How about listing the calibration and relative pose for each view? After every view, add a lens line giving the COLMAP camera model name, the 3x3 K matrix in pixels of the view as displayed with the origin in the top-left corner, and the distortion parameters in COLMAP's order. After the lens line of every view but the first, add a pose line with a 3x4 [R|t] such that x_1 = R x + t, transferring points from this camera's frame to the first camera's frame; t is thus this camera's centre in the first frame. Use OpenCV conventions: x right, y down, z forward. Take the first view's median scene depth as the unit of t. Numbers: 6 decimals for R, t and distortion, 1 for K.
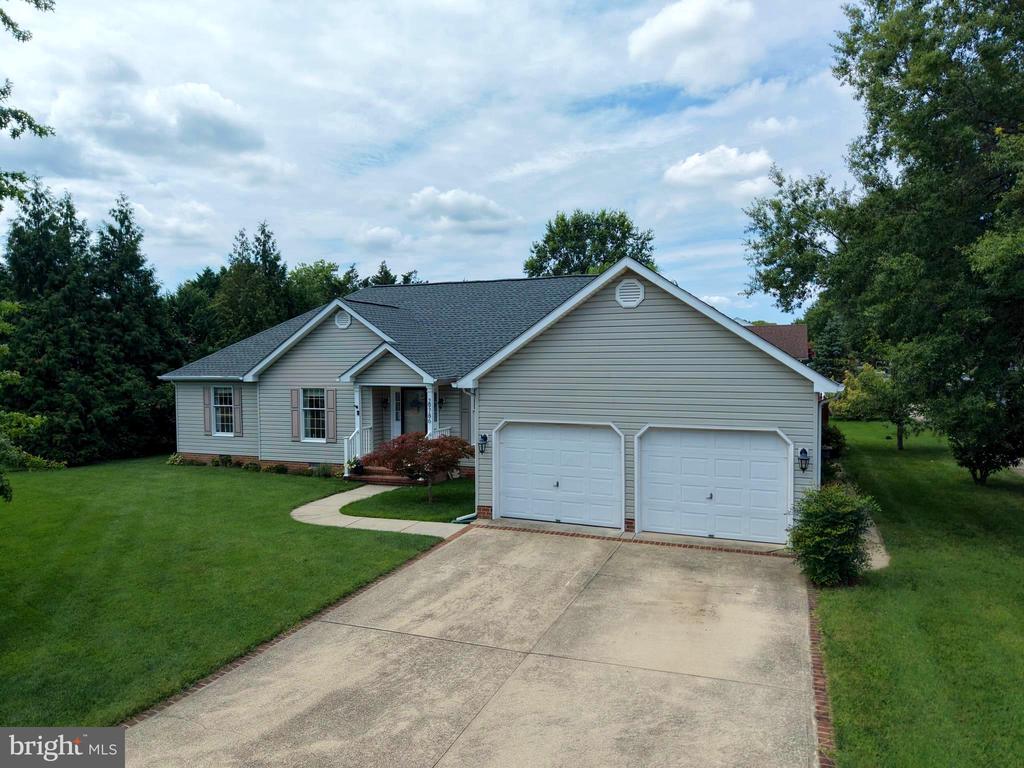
lens RADIAL K [[685.6, 0, 513.2], [0, 685.6, 382.8], [0, 0, 1]] dist [0.022240, -0.021624]
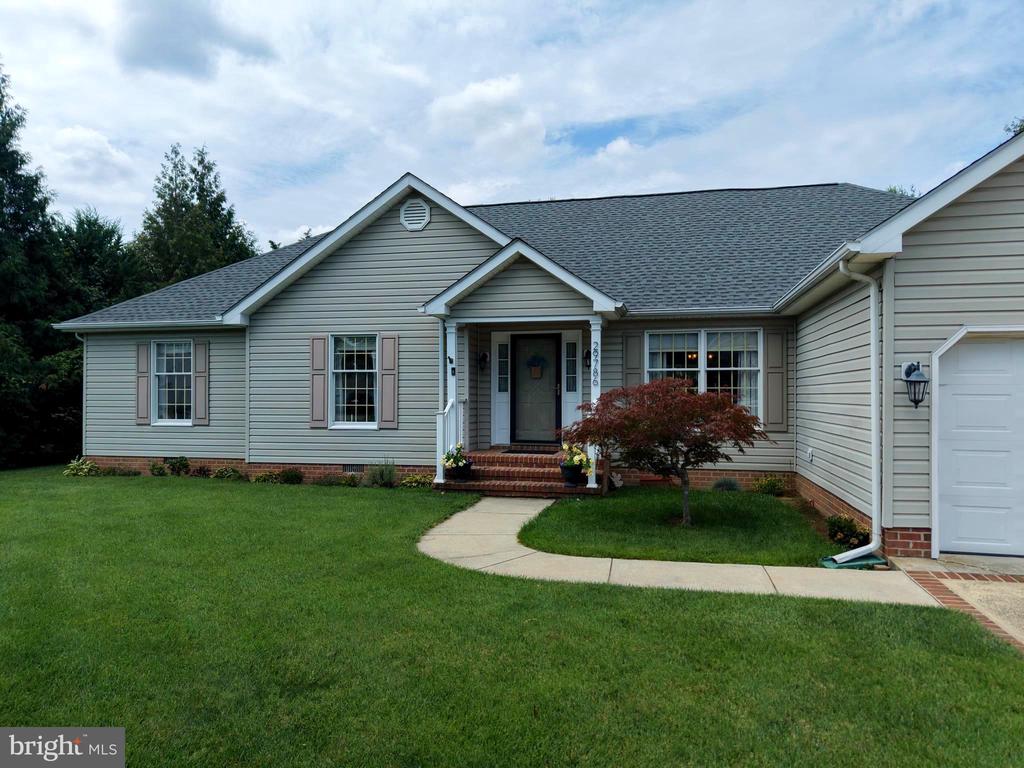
lens RADIAL K [[685.6, 0, 510.7], [0, 685.6, 388.6], [0, 0, 1]] dist [0.022240, -0.021624]
pose [[0.988196, 0.011426, 0.152766, -0.328934], [-0.004938, 0.999072, -0.042784, 0.101417], [-0.153113, 0.041525, 0.987336, 0.546031]]
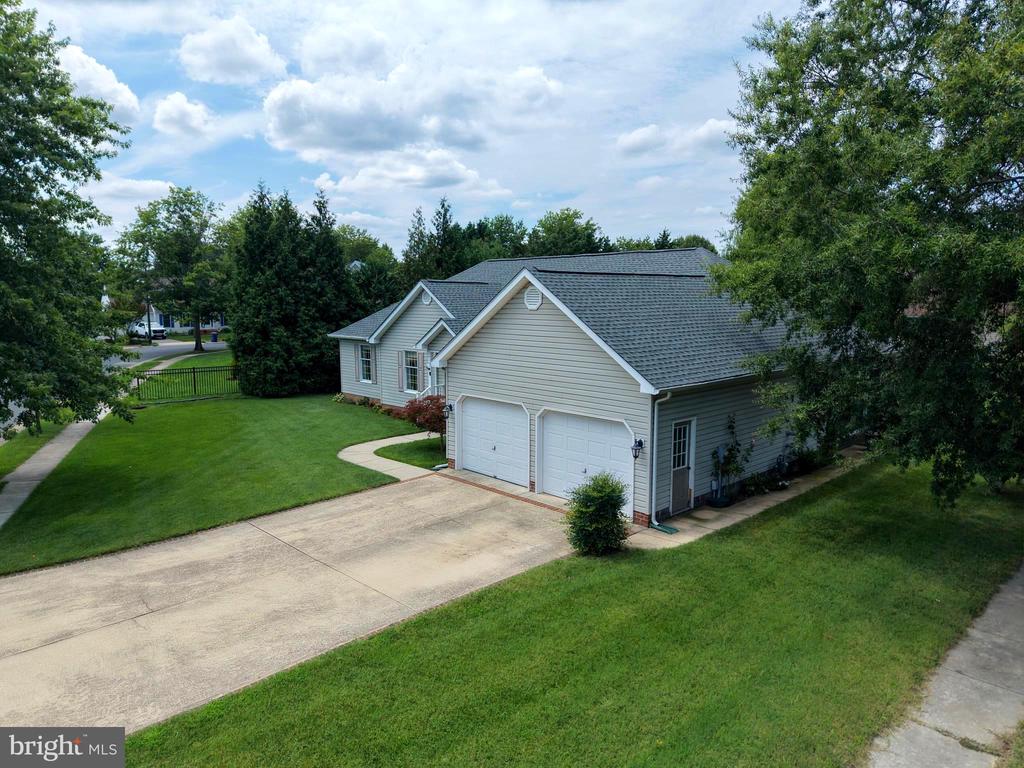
lens RADIAL K [[685.6, 0, 522.0], [0, 685.6, 384.9], [0, 0, 1]] dist [0.022240, -0.021624]
pose [[0.917052, 0.061394, -0.394014, 0.522475], [-0.022447, 0.994458, 0.102709, -0.083880], [0.398136, -0.085345, 0.913348, -0.095472]]
